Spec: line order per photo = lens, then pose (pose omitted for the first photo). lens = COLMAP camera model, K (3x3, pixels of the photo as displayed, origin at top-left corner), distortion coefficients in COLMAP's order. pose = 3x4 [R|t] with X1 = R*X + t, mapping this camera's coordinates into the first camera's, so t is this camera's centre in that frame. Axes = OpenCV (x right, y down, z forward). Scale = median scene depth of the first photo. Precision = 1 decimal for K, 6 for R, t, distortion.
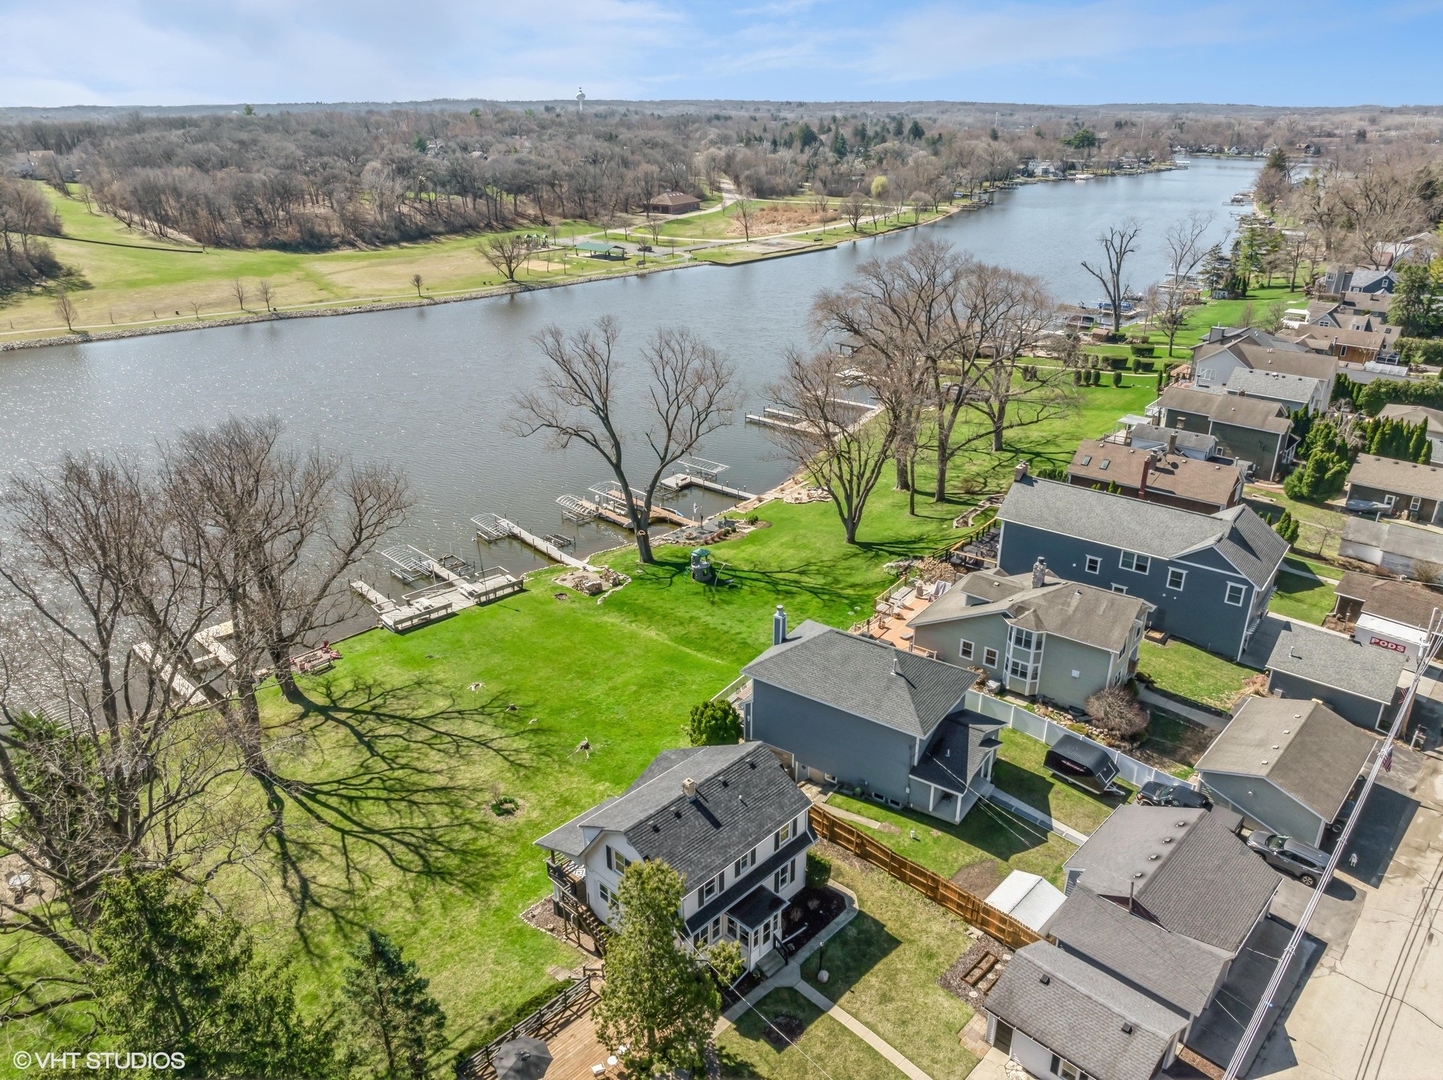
lens RADIAL K [[1023.1, 0, 721.5], [0, 1023.1, 540.0], [0, 0, 1]] dist [-0.032737, -0.007524]
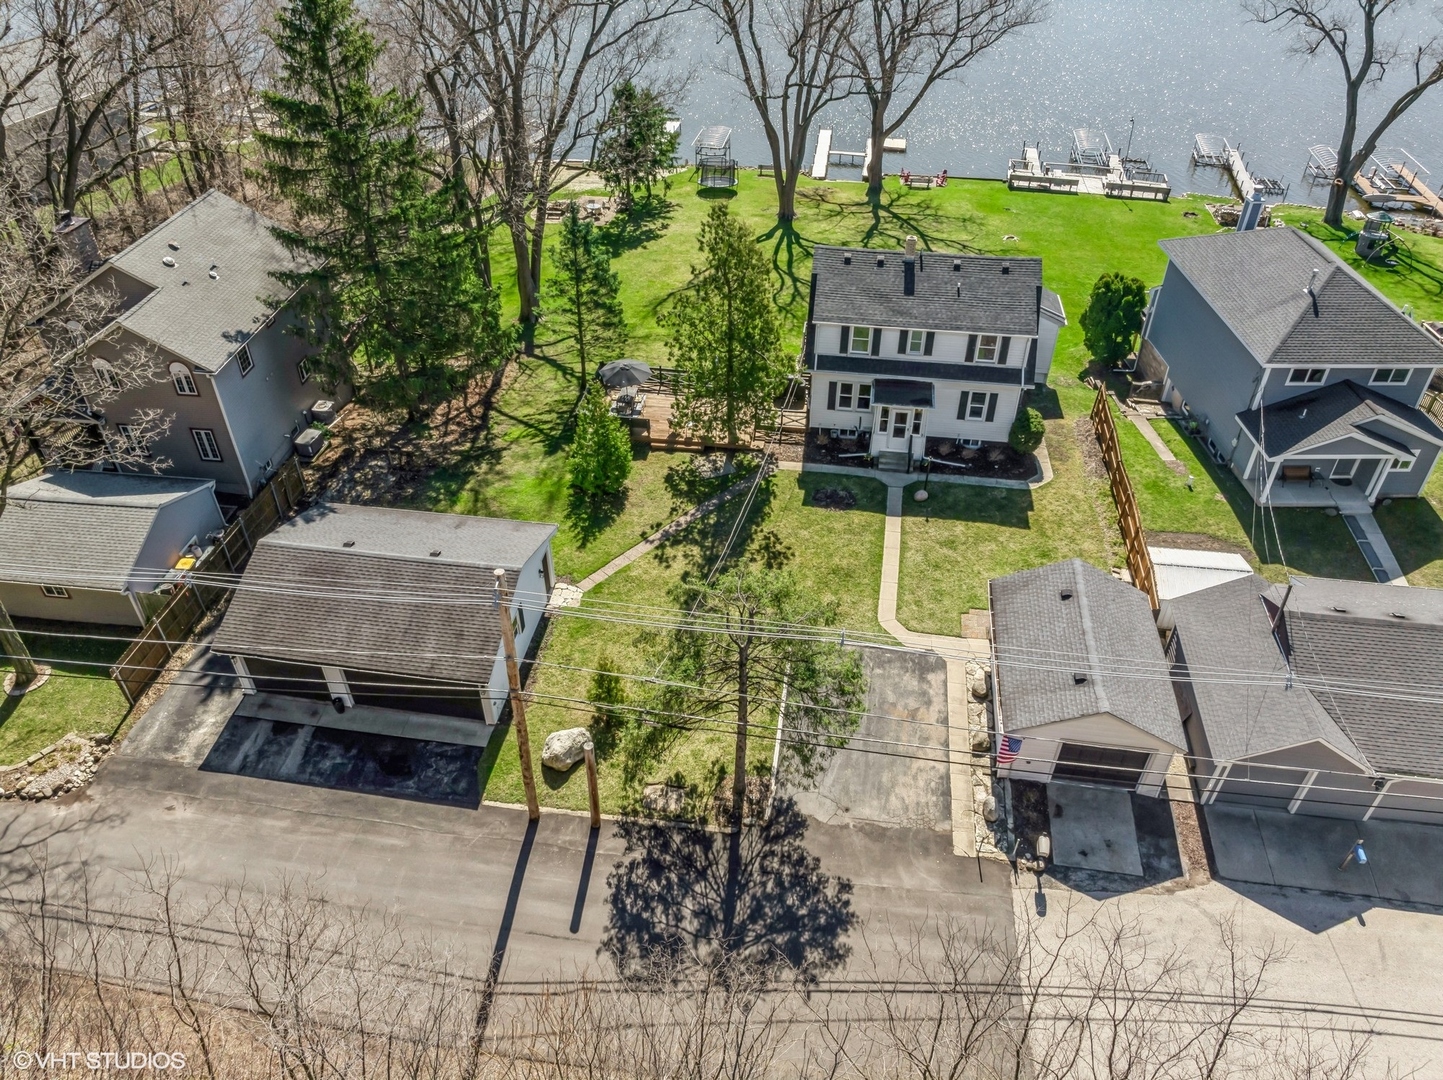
lens RADIAL K [[1020.1, 0, 721.5], [0, 1020.1, 540.0], [0, 0, 1]] dist [-0.035150, 0.004449]
pose [[0.583123, 0.508412, -0.633628, 0.283527], [-0.323776, 0.860784, 0.392710, 0.083993], [0.745075, -0.023844, 0.666554, 0.137726]]
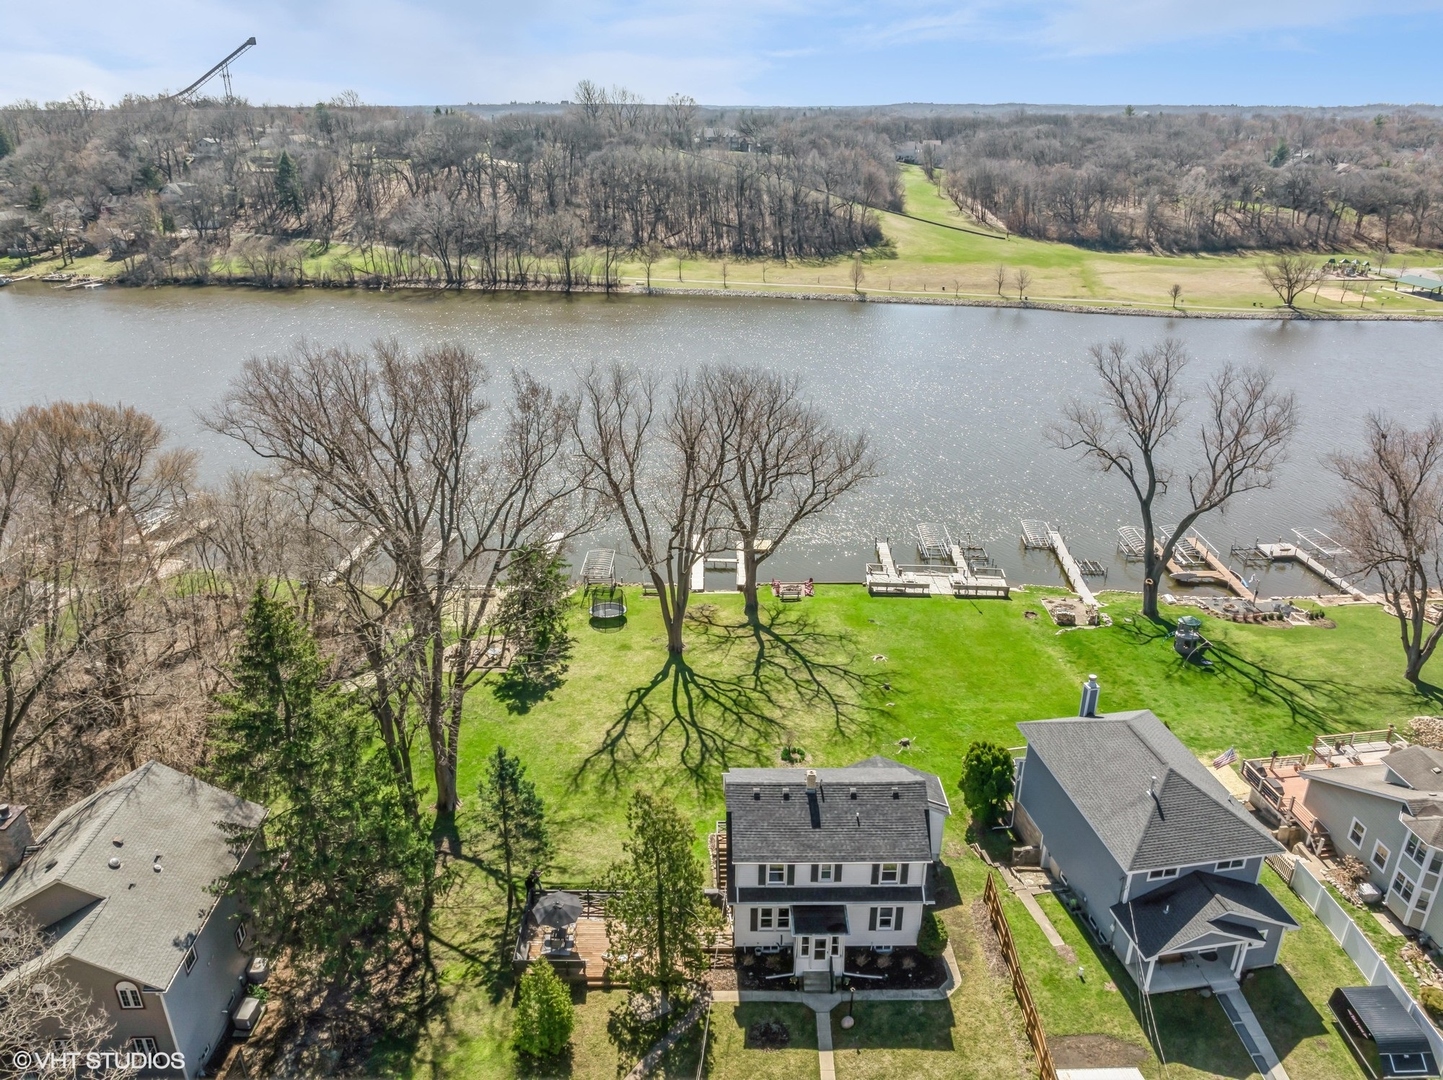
lens RADIAL K [[1020.1, 0, 721.5], [0, 1020.1, 540.0], [0, 0, 1]] dist [-0.035150, 0.004449]
pose [[0.694854, 0.285410, -0.660090, 0.251800], [-0.285597, 0.951906, 0.110947, -0.034885], [0.660009, 0.111428, 0.742948, 0.082936]]
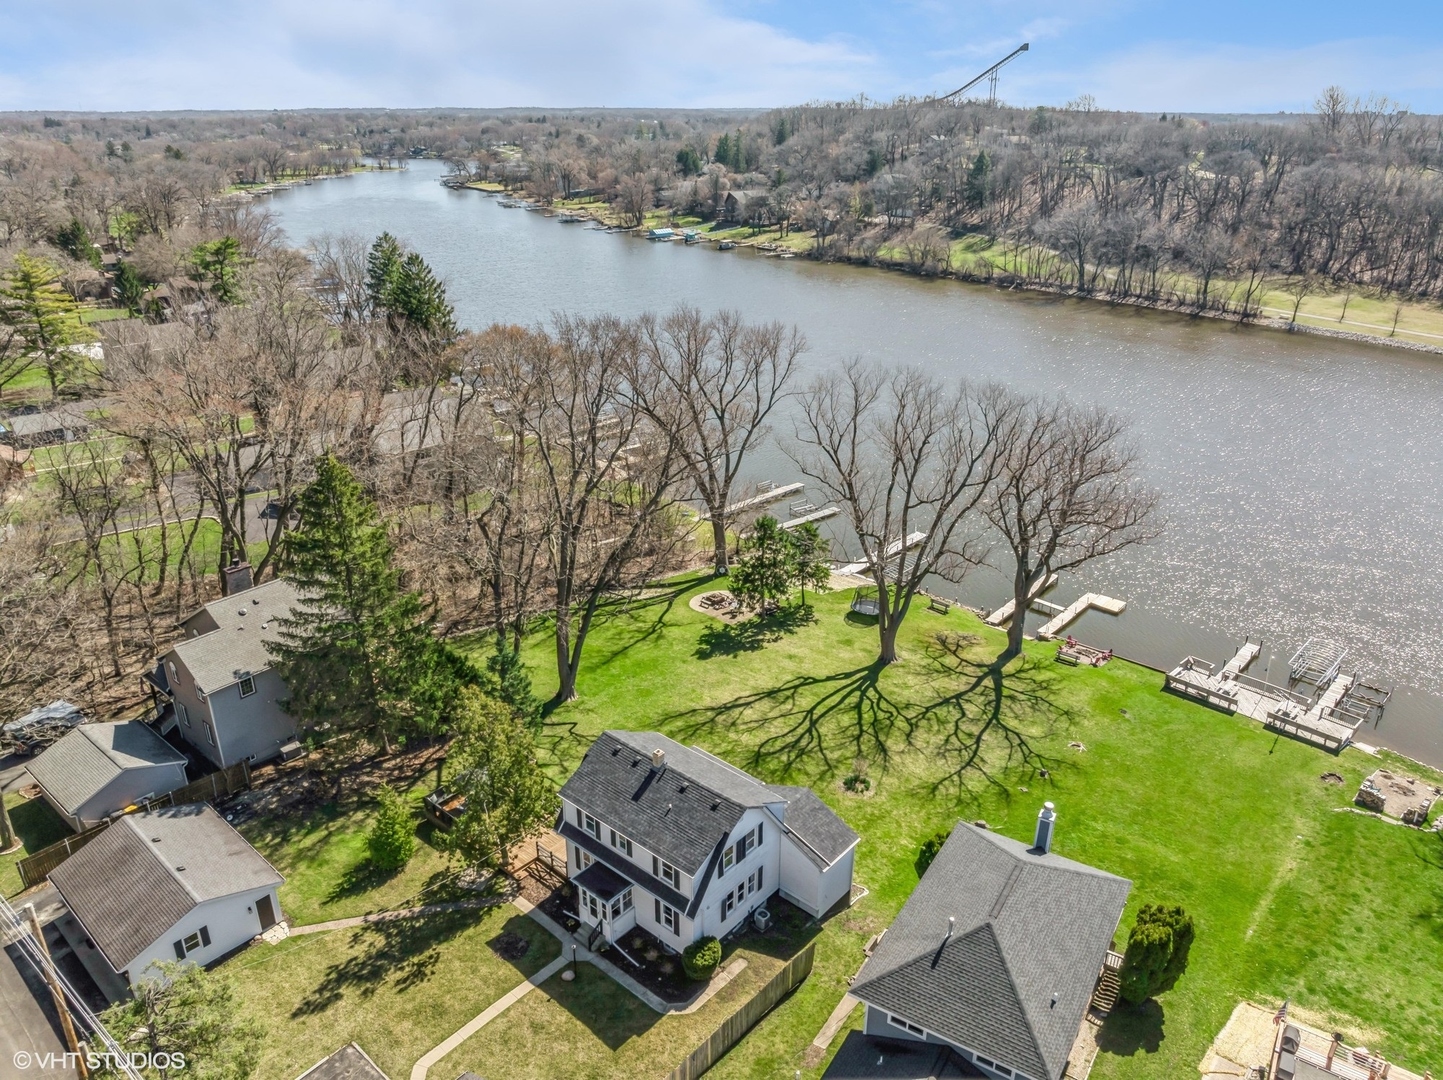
lens RADIAL K [[1023.1, 0, 721.5], [0, 1023.1, 540.0], [0, 0, 1]] dist [-0.032737, -0.007524]
pose [[0.045959, 0.391661, -0.918961, 0.417640], [-0.397380, 0.851181, 0.342899, -0.163111], [0.916502, 0.349418, 0.194758, 0.389405]]
